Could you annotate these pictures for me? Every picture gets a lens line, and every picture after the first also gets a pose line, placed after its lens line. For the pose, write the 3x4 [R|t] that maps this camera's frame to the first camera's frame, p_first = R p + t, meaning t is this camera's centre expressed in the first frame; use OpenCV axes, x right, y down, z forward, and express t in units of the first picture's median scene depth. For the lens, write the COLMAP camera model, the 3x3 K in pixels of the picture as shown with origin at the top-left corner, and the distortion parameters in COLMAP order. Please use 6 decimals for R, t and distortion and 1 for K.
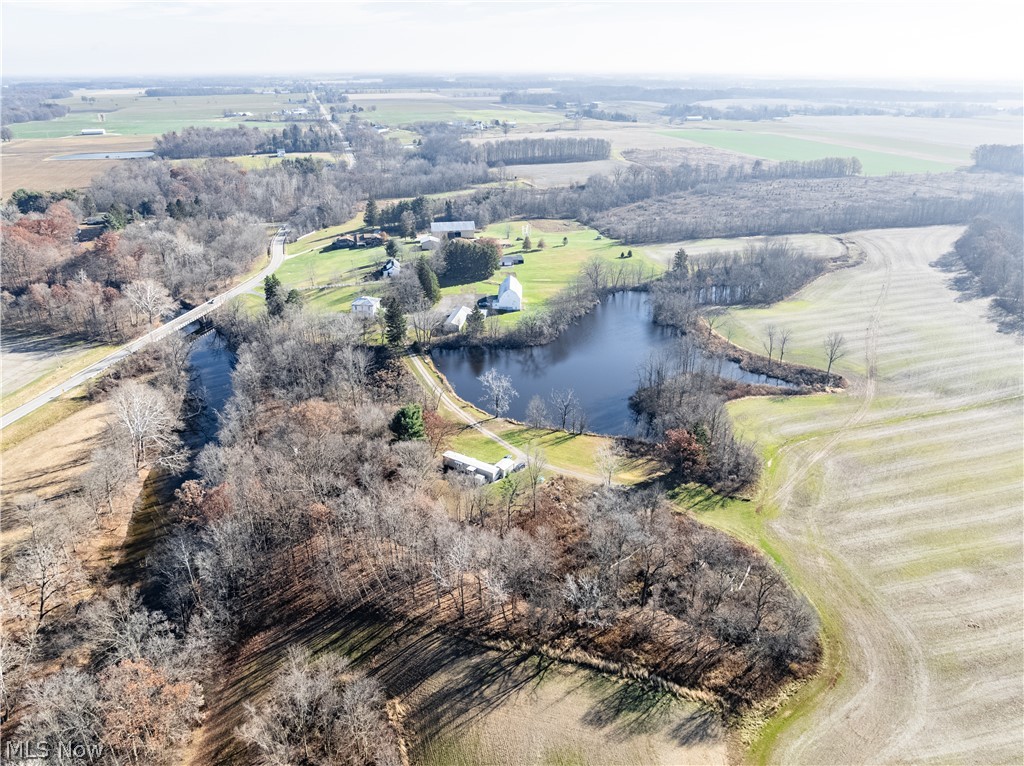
lens RADIAL K [[721.3, 0, 512.0], [0, 721.3, 383.0], [0, 0, 1]] dist [-0.039083, 0.007171]
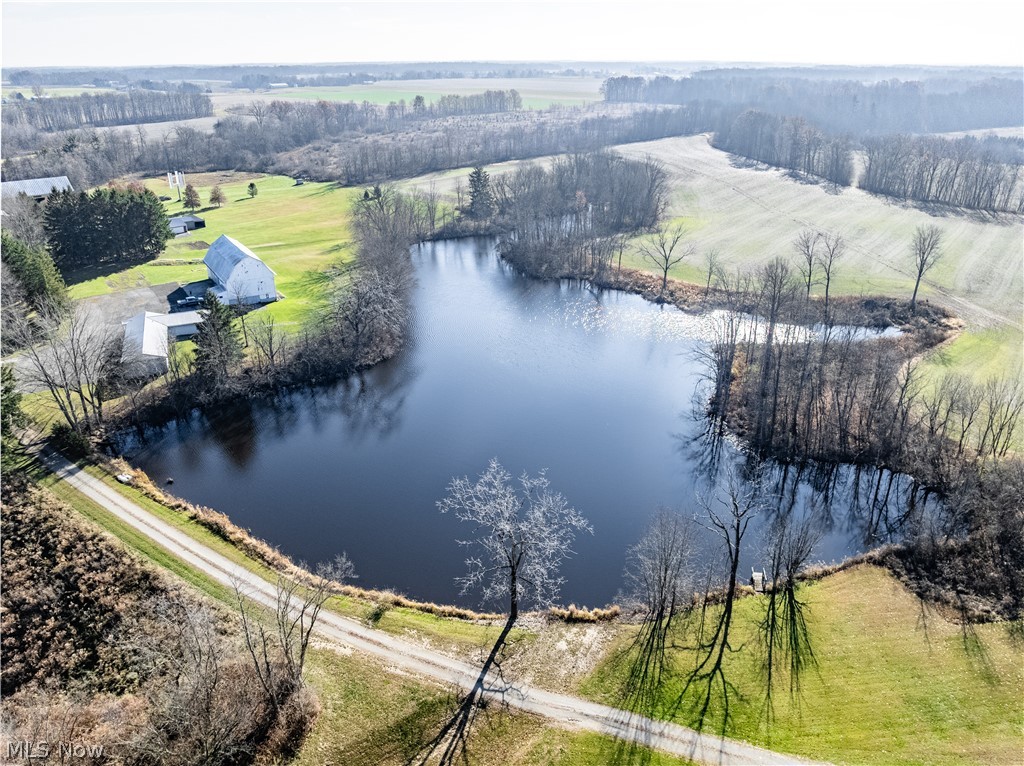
lens RADIAL K [[721.3, 0, 512.0], [0, 721.3, 383.0], [0, 0, 1]] dist [-0.039083, 0.007171]
pose [[0.836752, -0.227277, 0.498188, -0.112598], [0.224064, 0.972254, 0.067213, -0.049817], [-0.499642, 0.055386, 0.864460, 0.573347]]
